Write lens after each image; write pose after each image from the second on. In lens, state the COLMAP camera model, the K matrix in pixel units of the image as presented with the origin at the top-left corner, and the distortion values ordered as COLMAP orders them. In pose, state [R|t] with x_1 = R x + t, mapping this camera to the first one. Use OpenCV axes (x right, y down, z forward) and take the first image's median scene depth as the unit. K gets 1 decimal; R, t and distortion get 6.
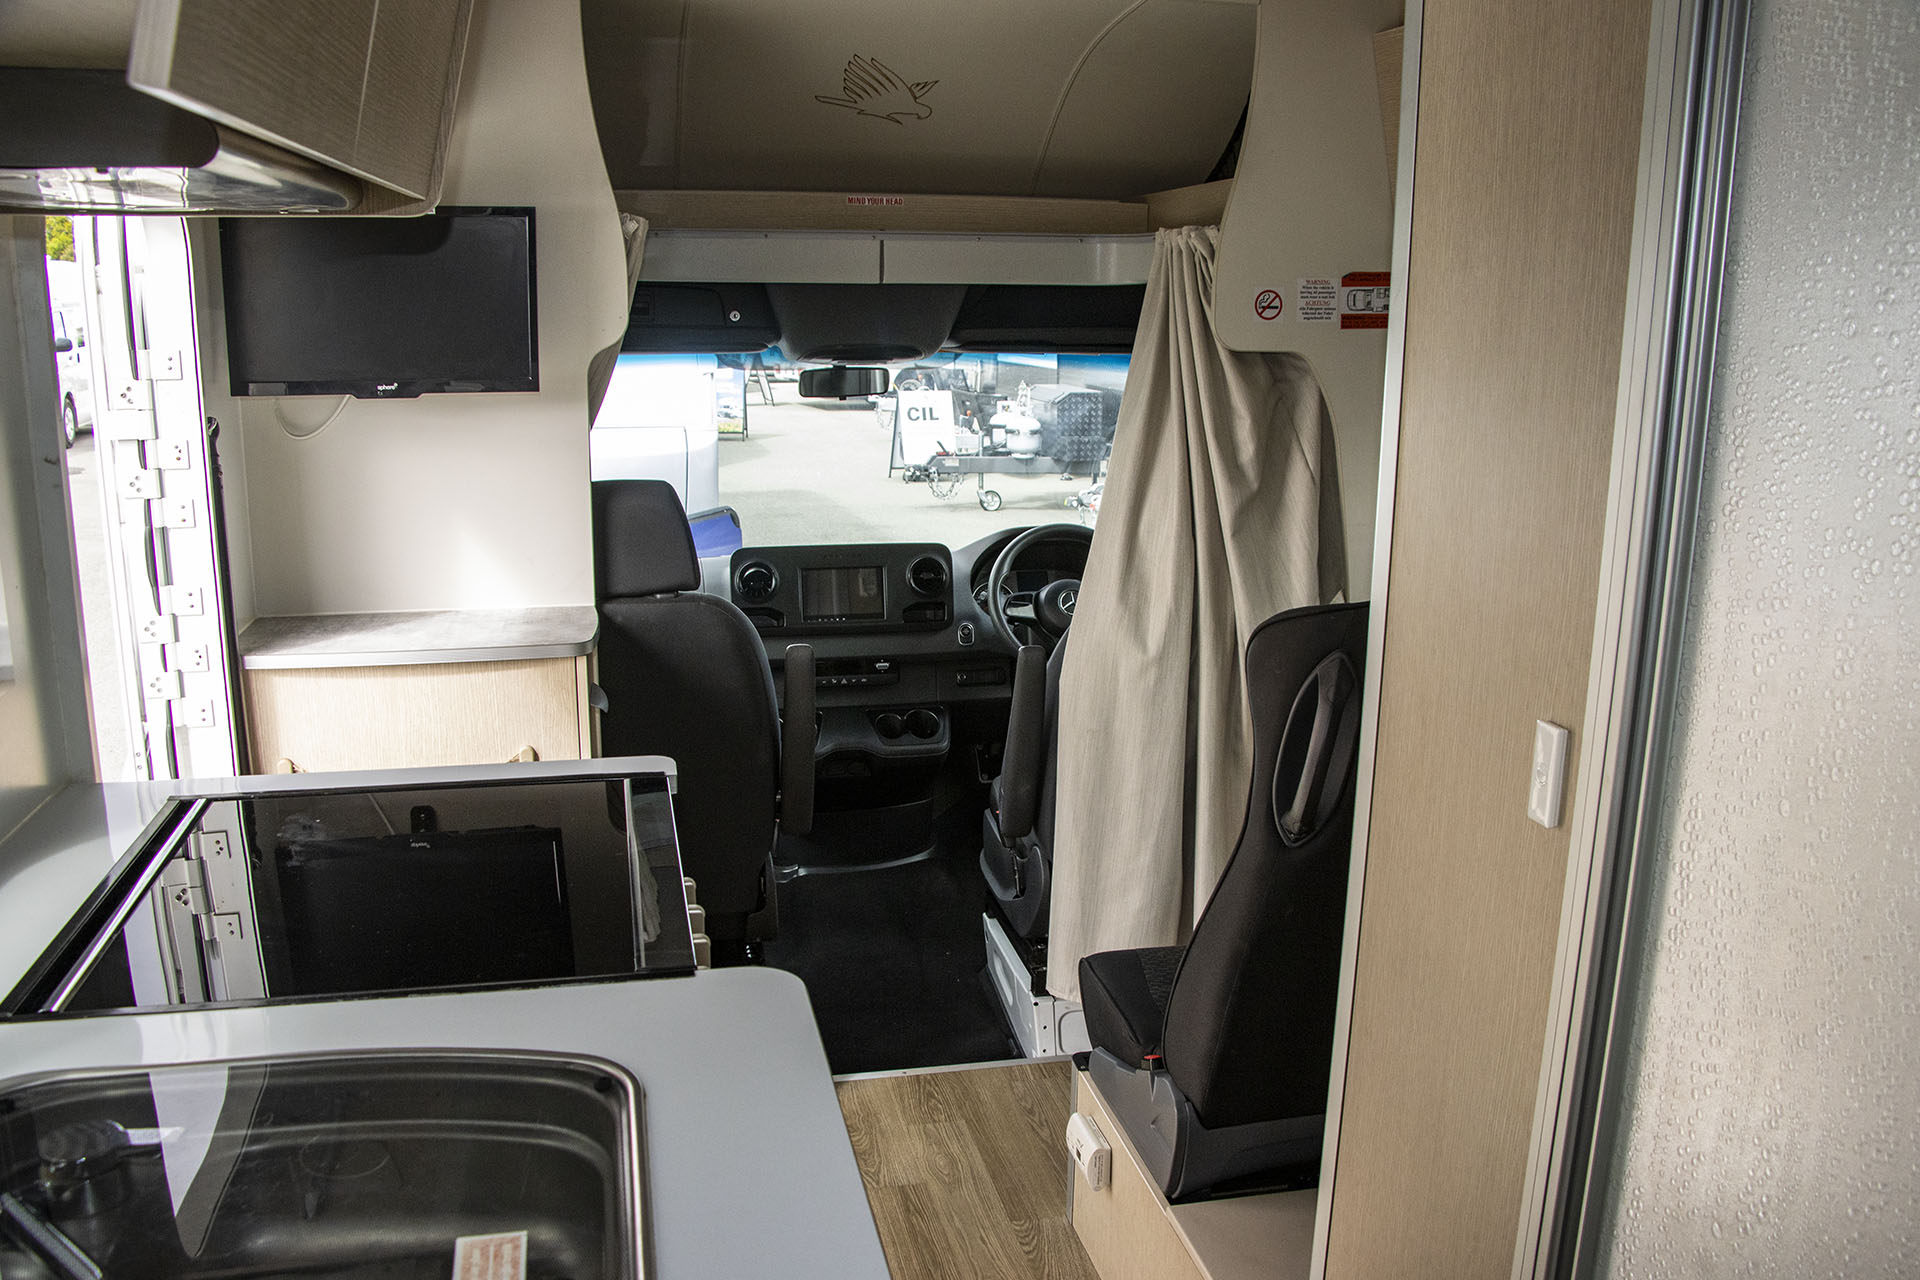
lens RADIAL K [[1657.9, 0, 951.7], [0, 1657.9, 636.2], [0, 0, 1]] dist [-0.156237, 0.052474]
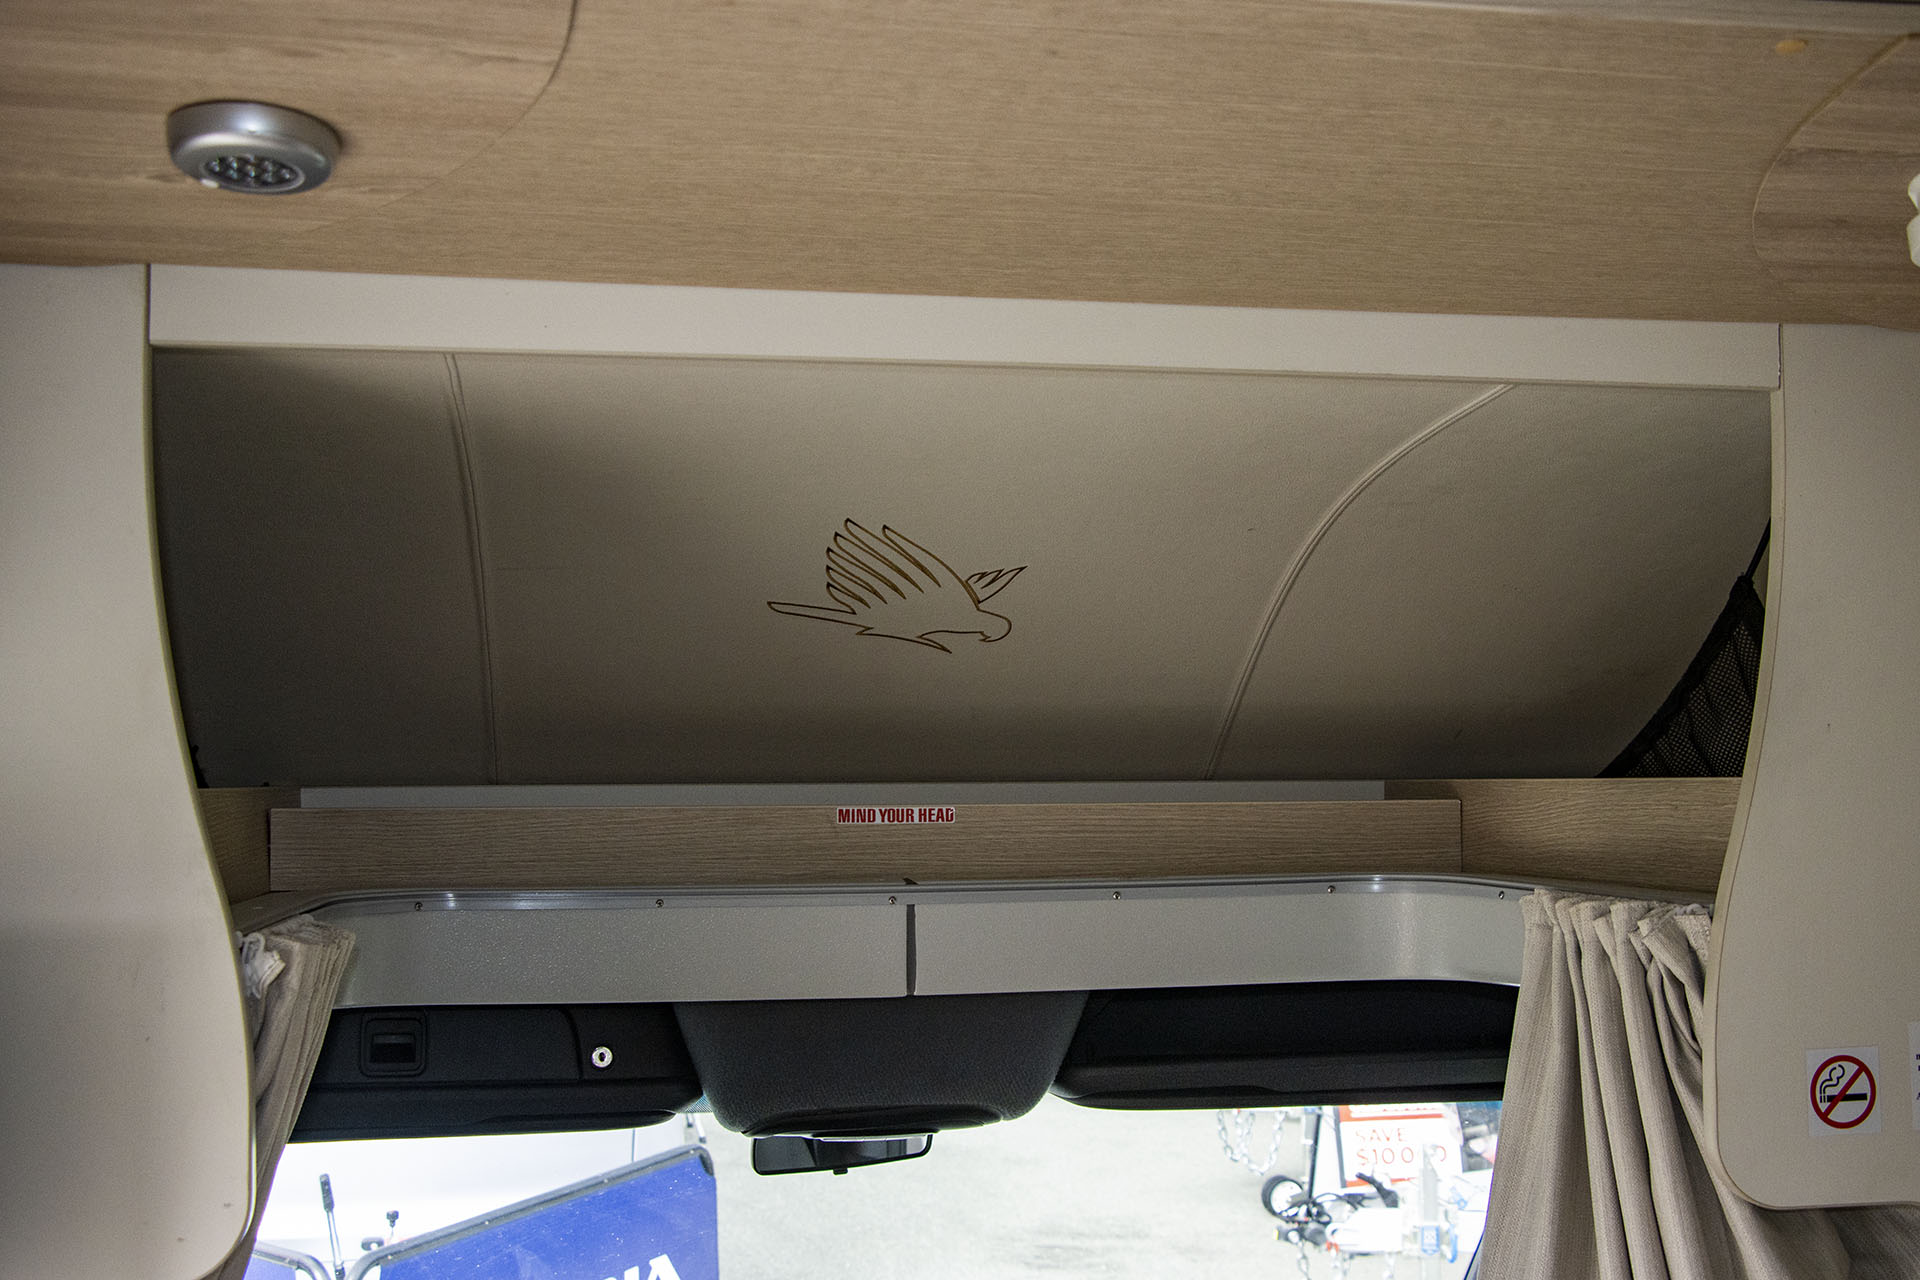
lens RADIAL K [[2149.3, 0, 967.4], [0, 2149.3, 632.2], [0, 0, 1]] dist [-0.032653, 0.000000]
pose [[0.999532, -0.020065, -0.023085, -0.010506], [0.013223, 0.964049, -0.265395, -0.150005], [0.027580, 0.264965, 0.963863, 0.383472]]
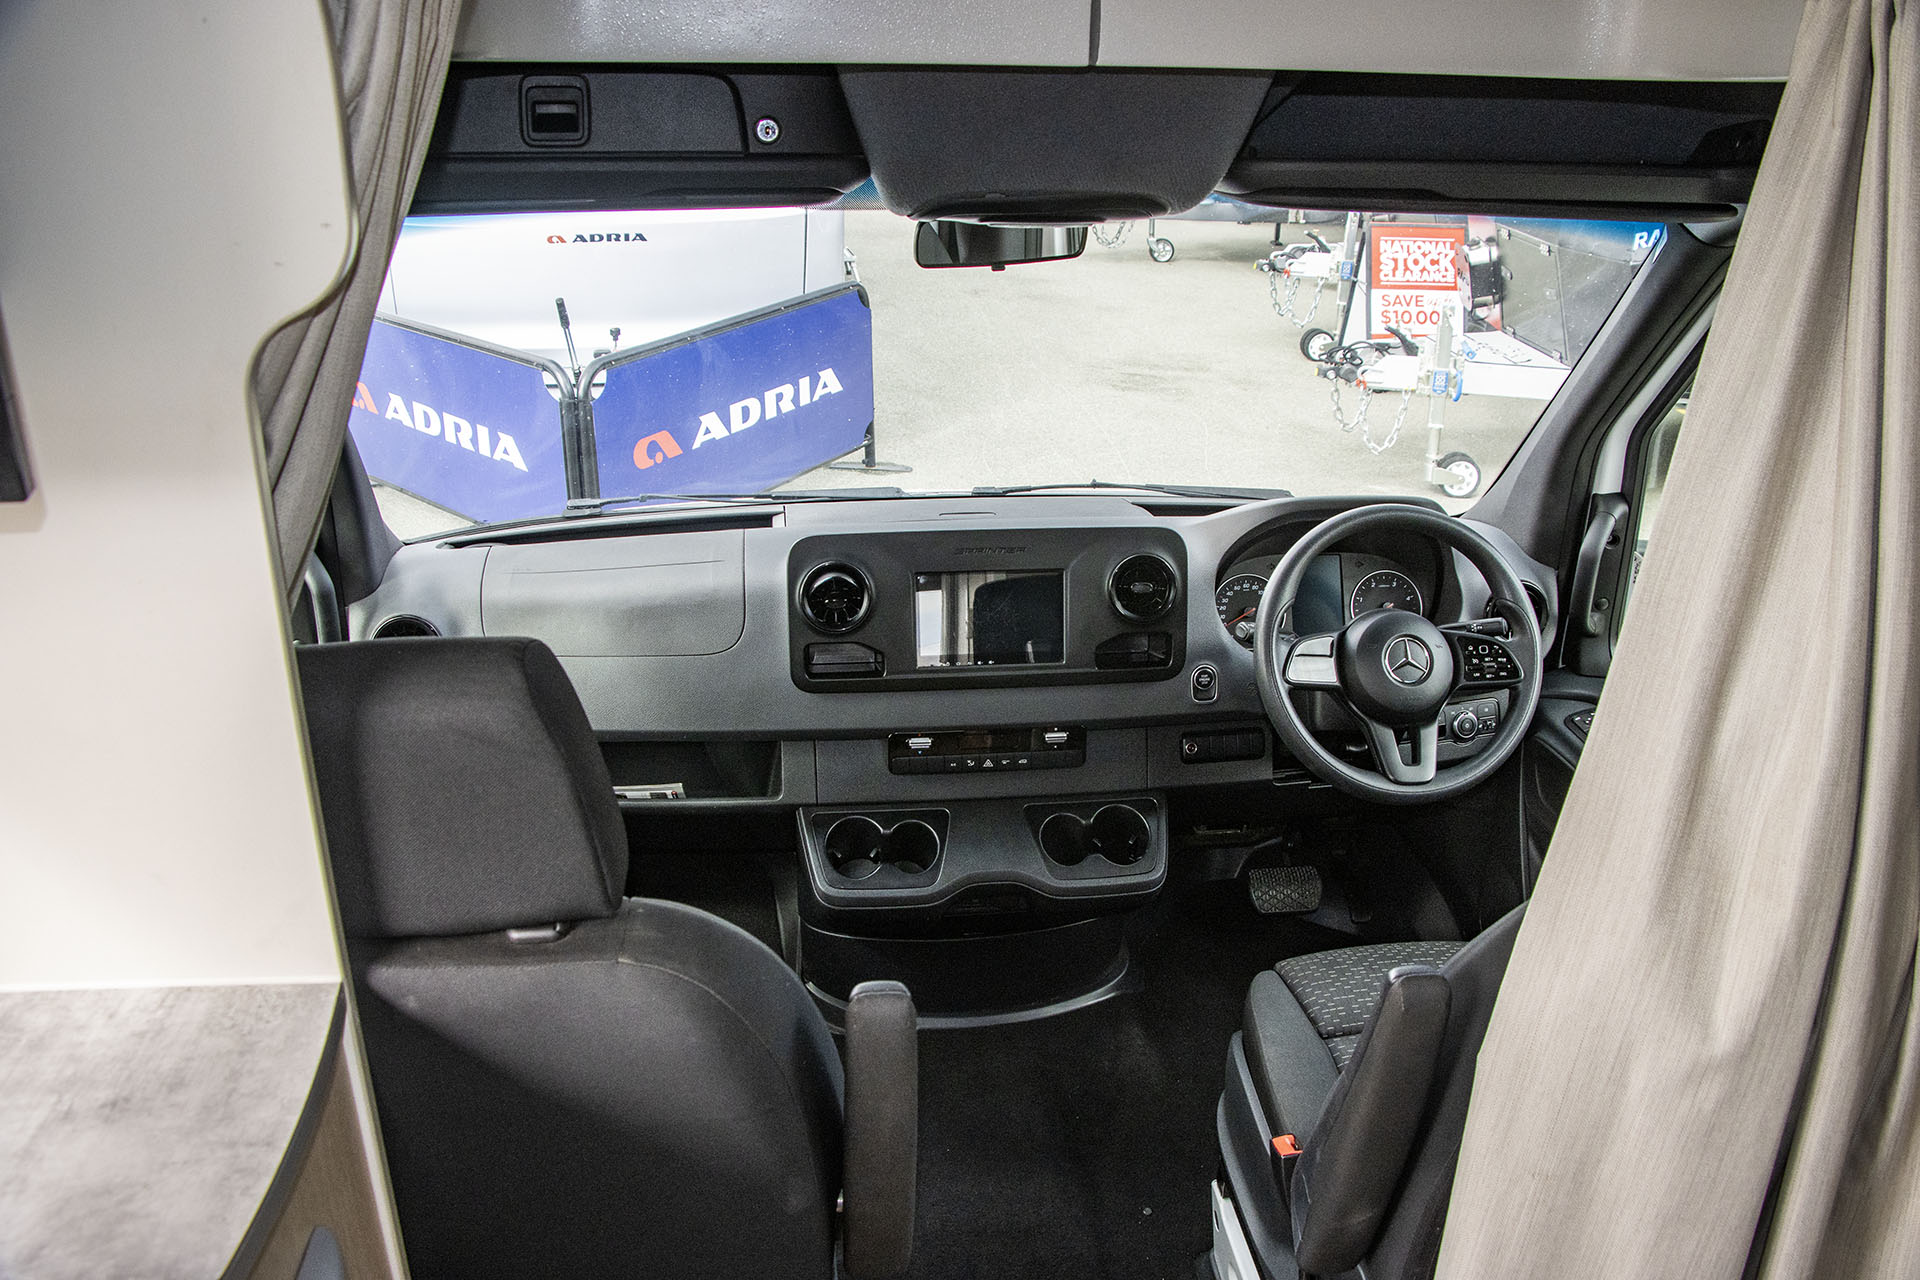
lens RADIAL K [[1657.9, 0, 944.2], [0, 1657.9, 701.4], [0, 0, 1]] dist [-0.156237, 0.052474]
pose [[0.995324, 0.039171, -0.088291, -0.036792], [-0.020411, 0.978733, 0.204118, -0.134366], [0.094409, -0.201362, 0.974957, 0.538538]]
